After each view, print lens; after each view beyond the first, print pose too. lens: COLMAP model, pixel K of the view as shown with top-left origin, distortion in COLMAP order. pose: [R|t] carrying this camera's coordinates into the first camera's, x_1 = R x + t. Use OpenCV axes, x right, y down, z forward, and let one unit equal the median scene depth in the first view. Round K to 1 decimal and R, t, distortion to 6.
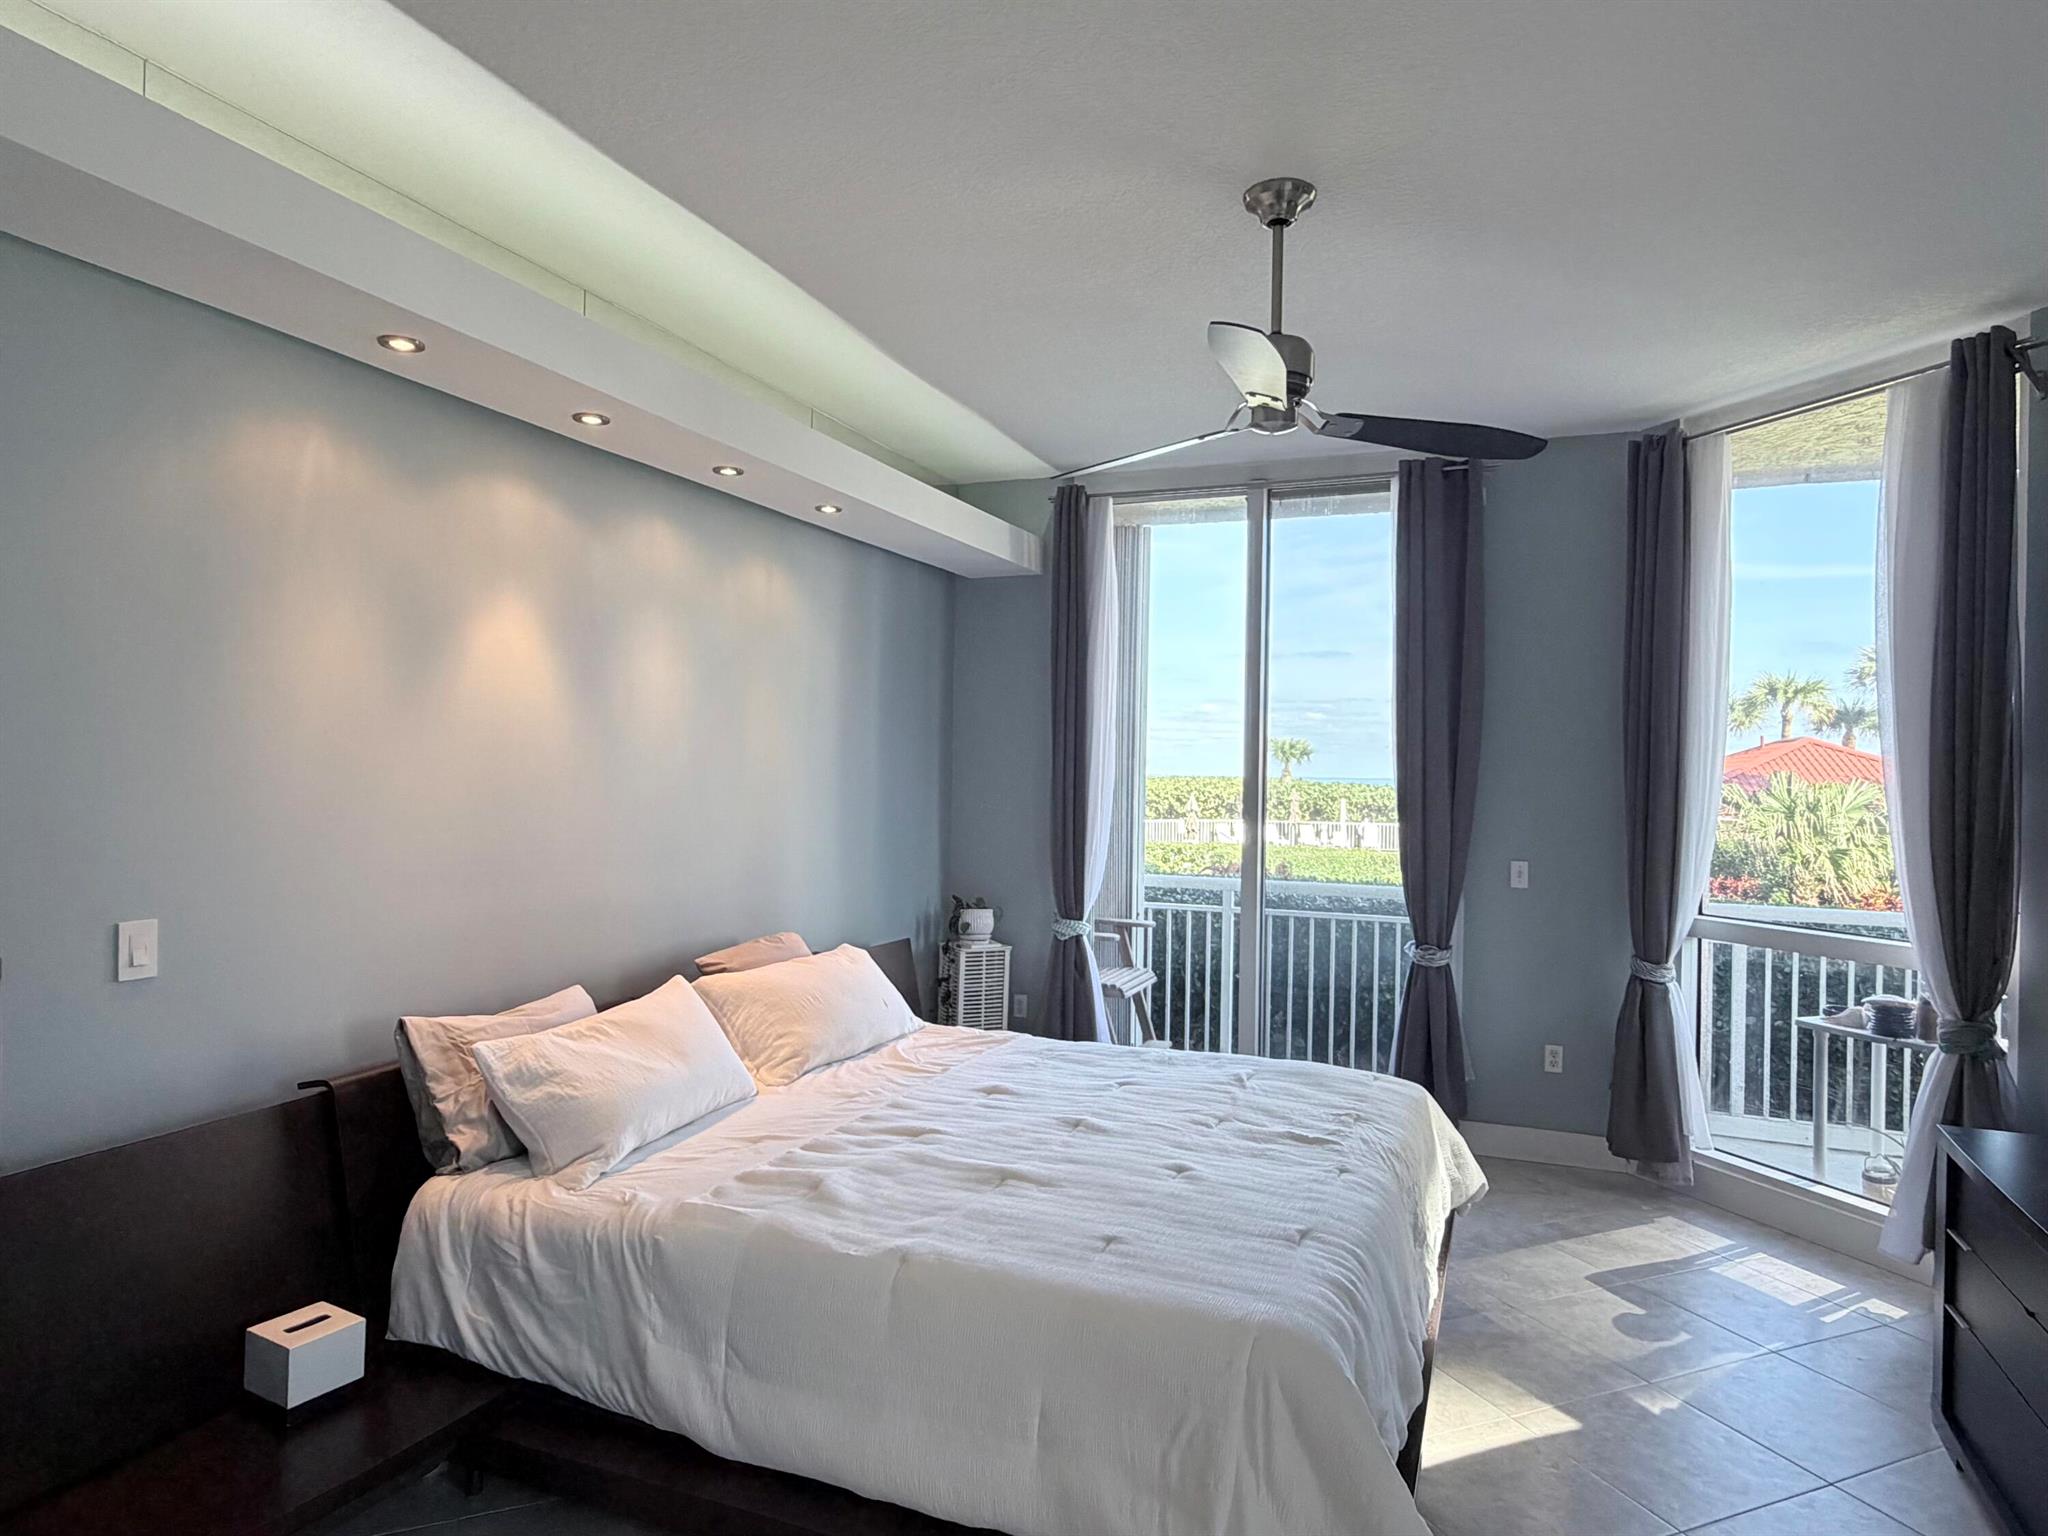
lens RADIAL K [[1204.2, 0, 1017.6], [0, 1204.2, 774.1], [0, 0, 1]] dist [0.001377, 0.002349]
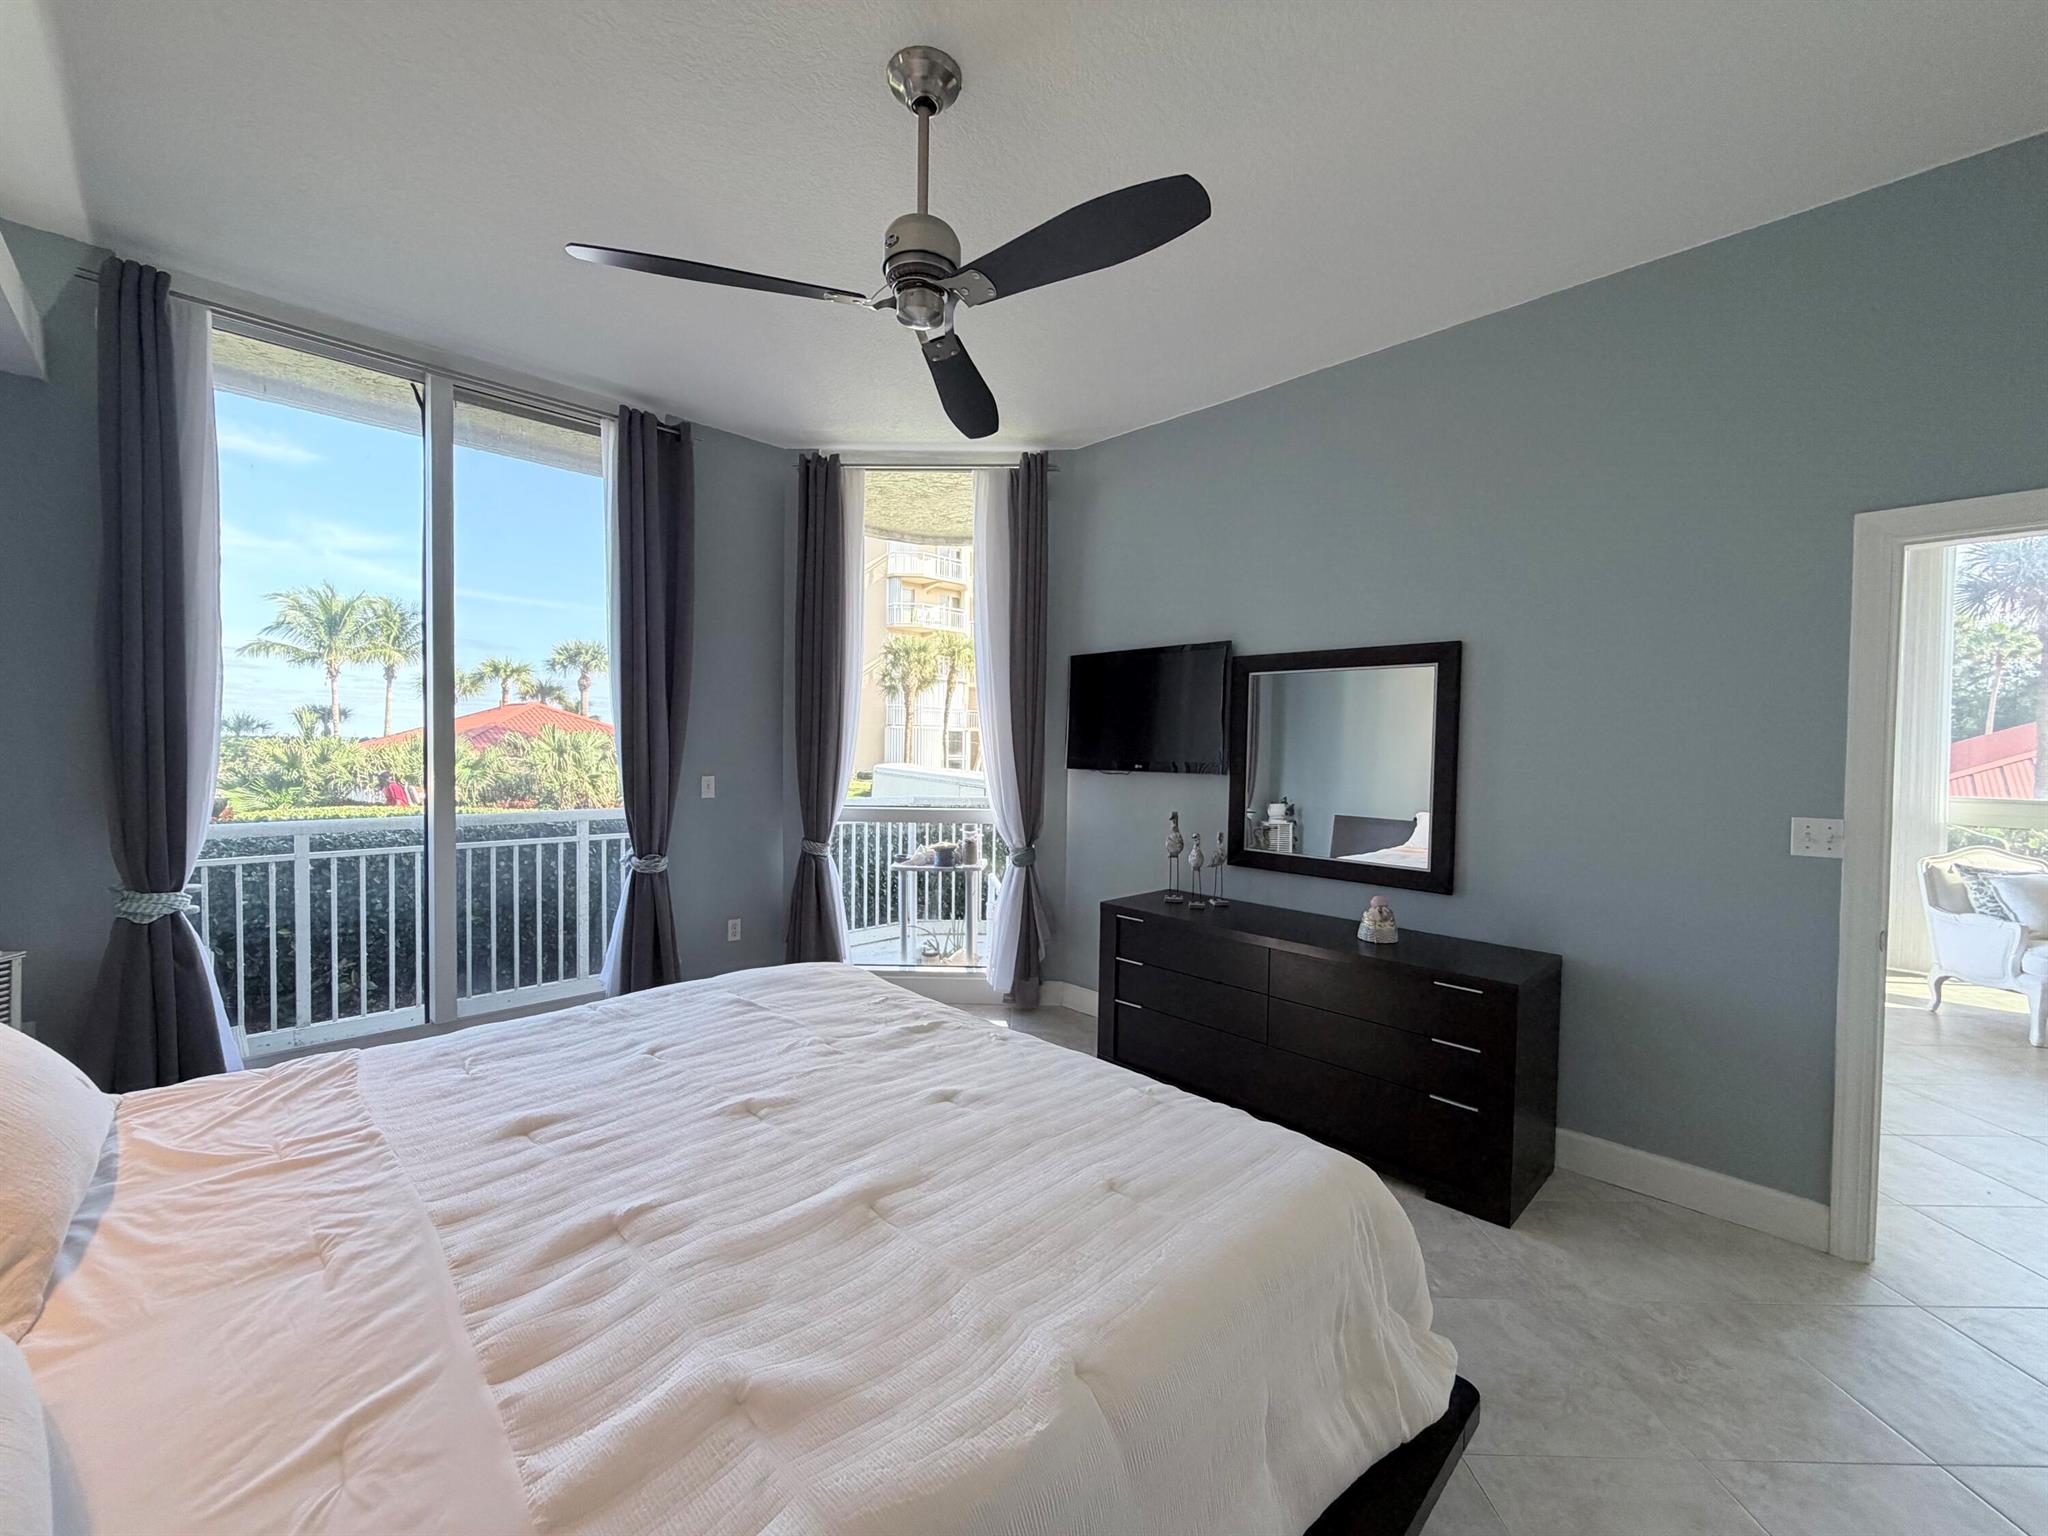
lens RADIAL K [[817.4, 0, 1015.8], [0, 817.4, 770.3], [0, 0, 1]] dist [0.000249, -0.000047]
pose [[0.389195, -0.040275, 0.920274, -0.293702], [-0.004044, 0.998959, 0.045429, 0.035907], [-0.921146, -0.021402, 0.388627, 0.512167]]
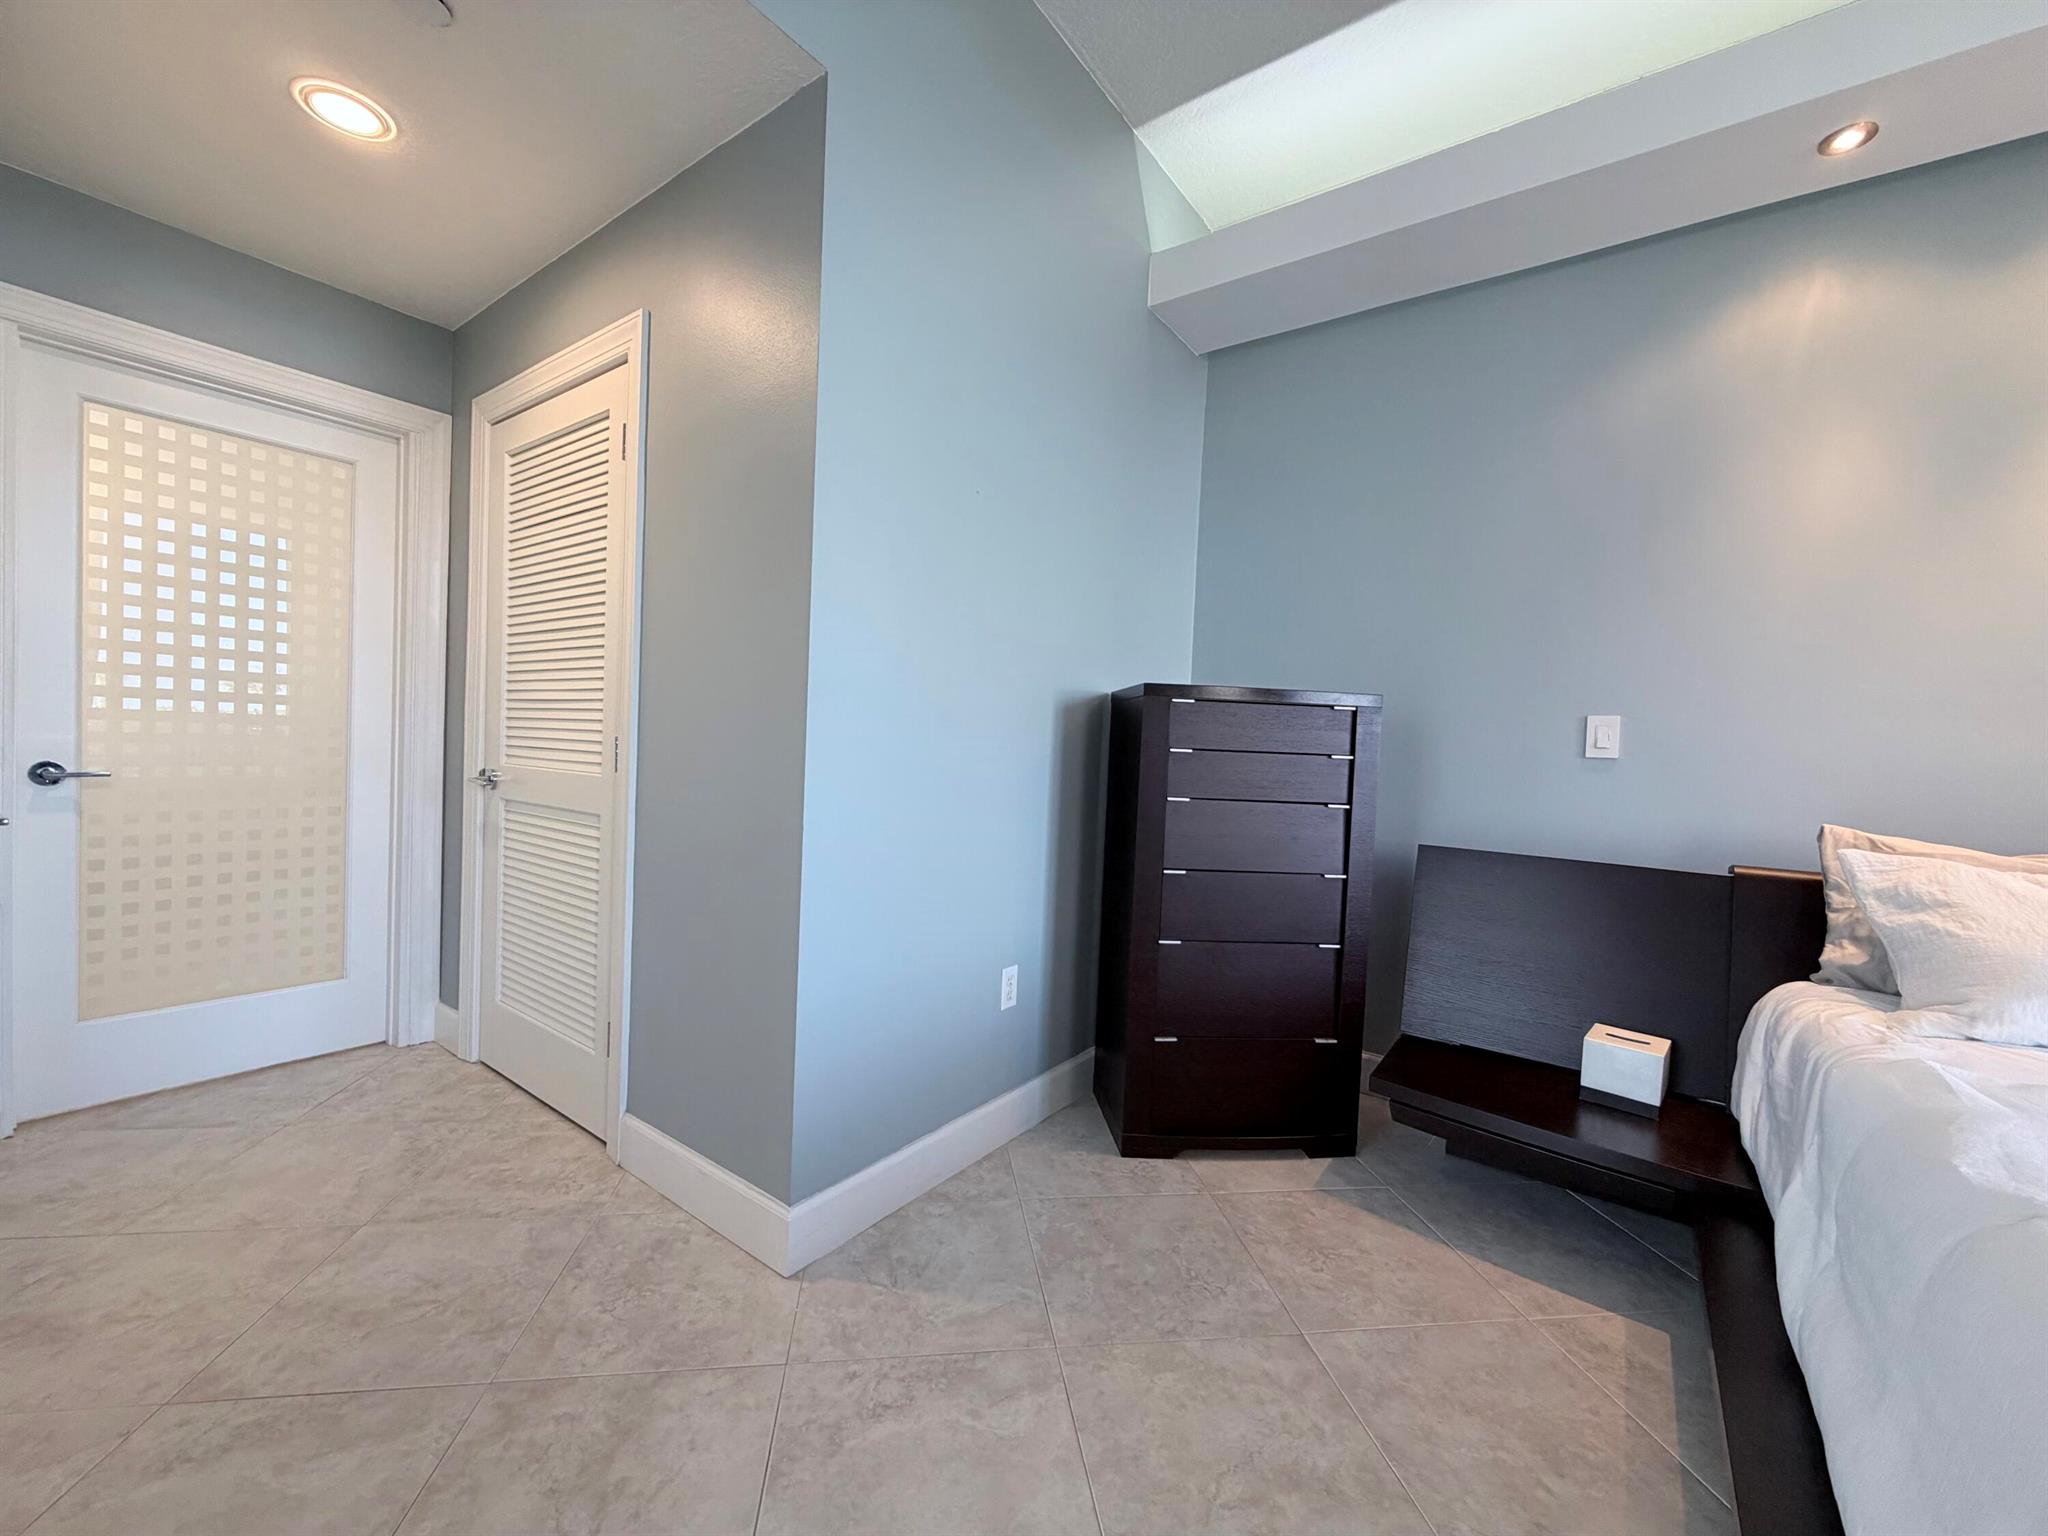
lens RADIAL K [[817.4, 0, 1015.8], [0, 817.4, 770.3], [0, 0, 1]] dist [0.000249, -0.000047]
pose [[-0.244387, 0.006233, -0.969658, 0.217614], [-0.049812, 0.998578, 0.018974, 0.128045], [0.968397, 0.052938, -0.243730, 0.373515]]
